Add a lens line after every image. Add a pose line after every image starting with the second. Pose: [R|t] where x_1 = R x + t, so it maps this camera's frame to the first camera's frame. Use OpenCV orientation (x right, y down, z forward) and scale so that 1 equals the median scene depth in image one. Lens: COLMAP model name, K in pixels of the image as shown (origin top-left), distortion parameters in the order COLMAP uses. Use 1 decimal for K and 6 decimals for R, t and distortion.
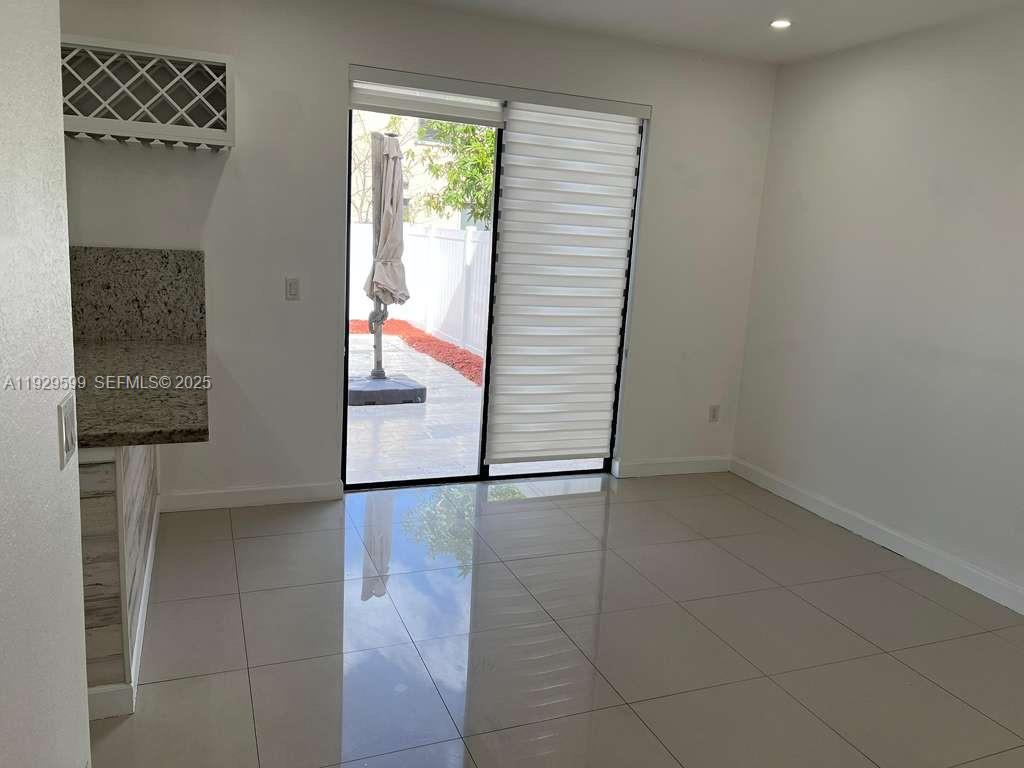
lens RADIAL K [[807.3, 0, 514.8], [0, 807.3, 382.1], [0, 0, 1]] dist [-0.004240, -0.001958]
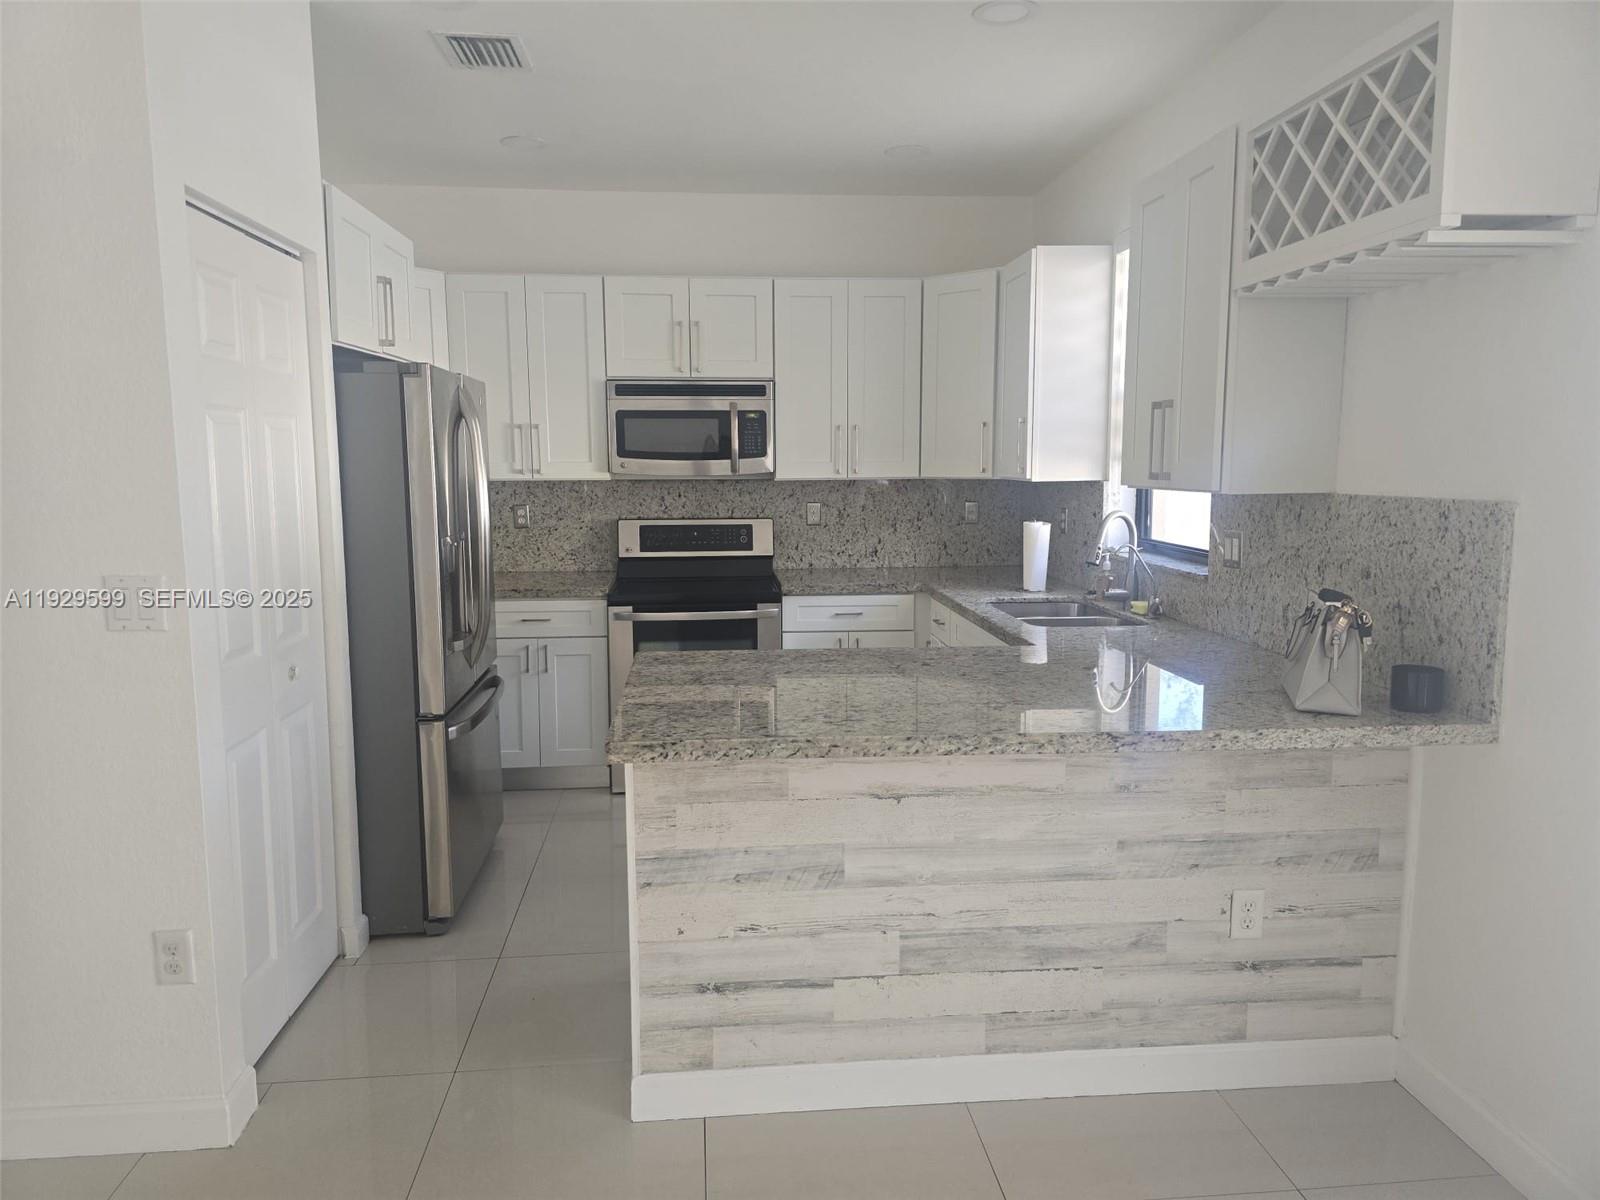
lens RADIAL K [[1059.4, 0, 773.5], [0, 1059.4, 582.3], [0, 0, 1]] dist [0.053066, -0.035272]
pose [[-0.285256, 0.051543, -0.957065, 0.231243], [-0.203267, 0.972585, 0.112963, -0.112344], [0.936649, 0.226763, -0.266958, 0.825378]]
